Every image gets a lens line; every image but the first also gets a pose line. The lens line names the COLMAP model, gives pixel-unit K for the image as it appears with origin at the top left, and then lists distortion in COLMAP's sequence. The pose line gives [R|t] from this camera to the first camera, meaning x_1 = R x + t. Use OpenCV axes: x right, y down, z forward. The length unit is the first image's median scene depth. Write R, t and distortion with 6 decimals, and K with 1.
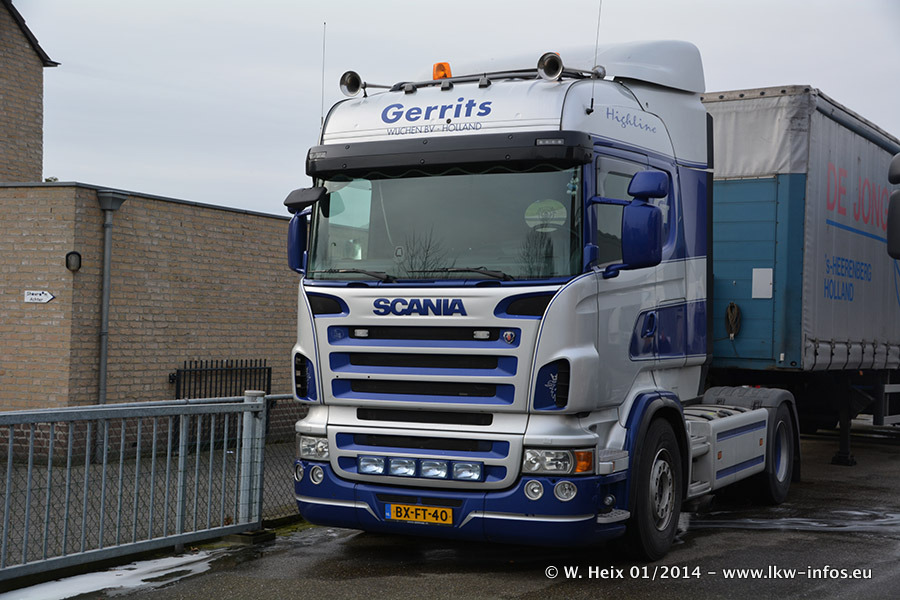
lens RADIAL K [[1323.6, 0, 450.7], [0, 1323.6, 310.2], [0, 0, 1]] dist [0.232059, 0.153610]
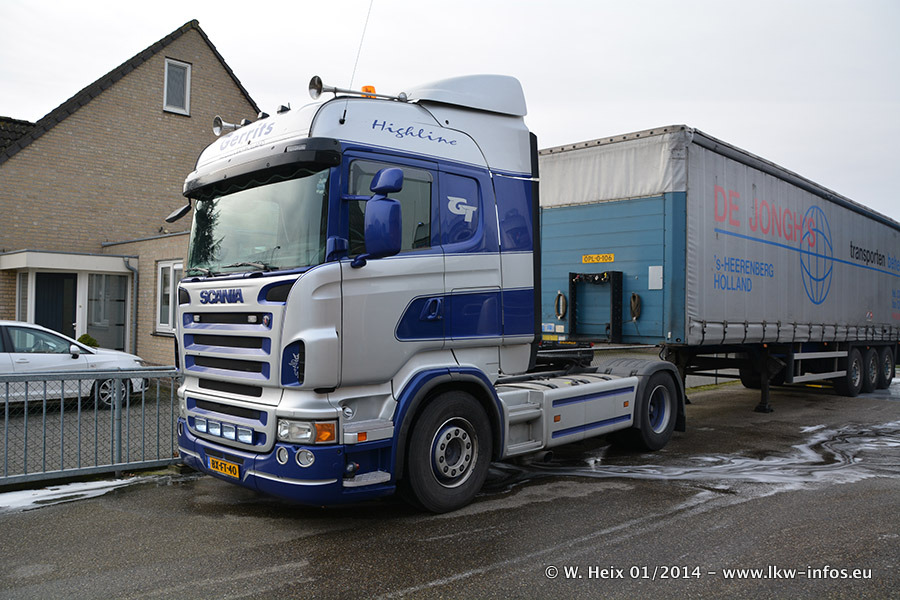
lens RADIAL K [[712.7, 0, 448.1], [0, 712.7, 303.1], [0, 0, 1]] dist [-0.113579, 0.009926]
pose [[0.958072, -0.014362, -0.286166, 0.345477], [0.012233, 0.999883, -0.009227, 0.011797], [0.286265, 0.005339, 0.958135, 0.433392]]
